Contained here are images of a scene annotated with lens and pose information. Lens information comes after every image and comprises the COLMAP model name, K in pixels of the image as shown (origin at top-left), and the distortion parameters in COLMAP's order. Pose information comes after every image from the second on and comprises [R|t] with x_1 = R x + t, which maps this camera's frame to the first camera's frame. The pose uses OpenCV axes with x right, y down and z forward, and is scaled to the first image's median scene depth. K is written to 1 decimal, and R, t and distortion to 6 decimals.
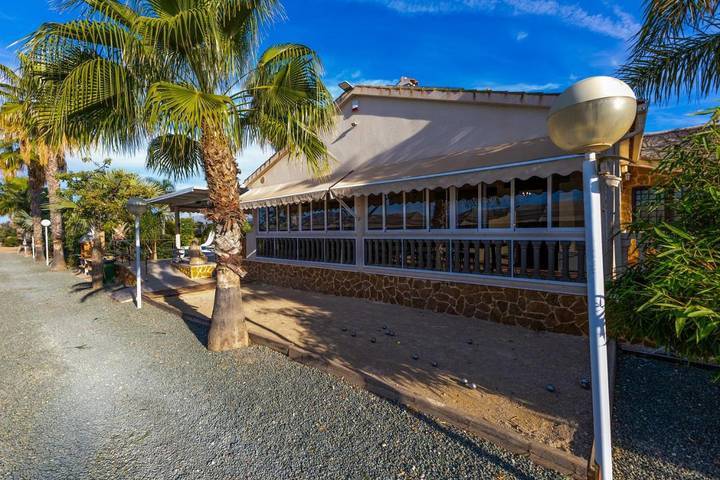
lens RADIAL K [[306.4, 0, 354.8], [0, 306.4, 237.2], [0, 0, 1]] dist [-0.000713, 0.000095]
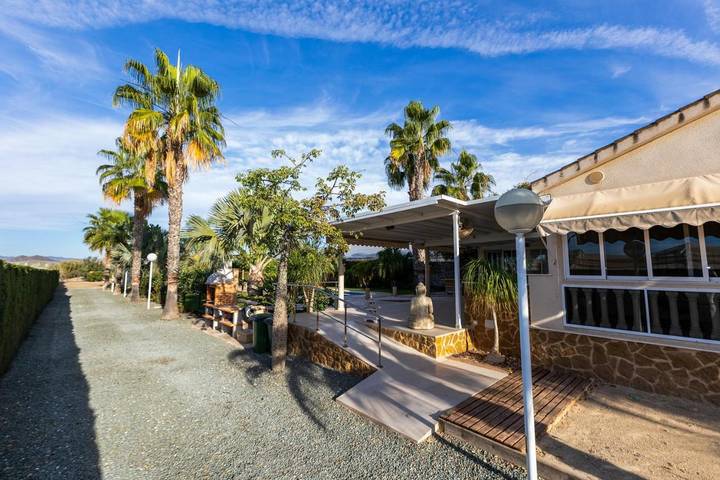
lens RADIAL K [[306.4, 0, 364.8], [0, 306.4, 240.5], [0, 0, 1]] dist [-0.000713, 0.000095]
pose [[0.993751, 0.011191, -0.111055, -0.278880], [-0.025101, 0.991882, -0.124656, -0.001929], [0.108758, 0.126665, 0.985965, 0.192045]]
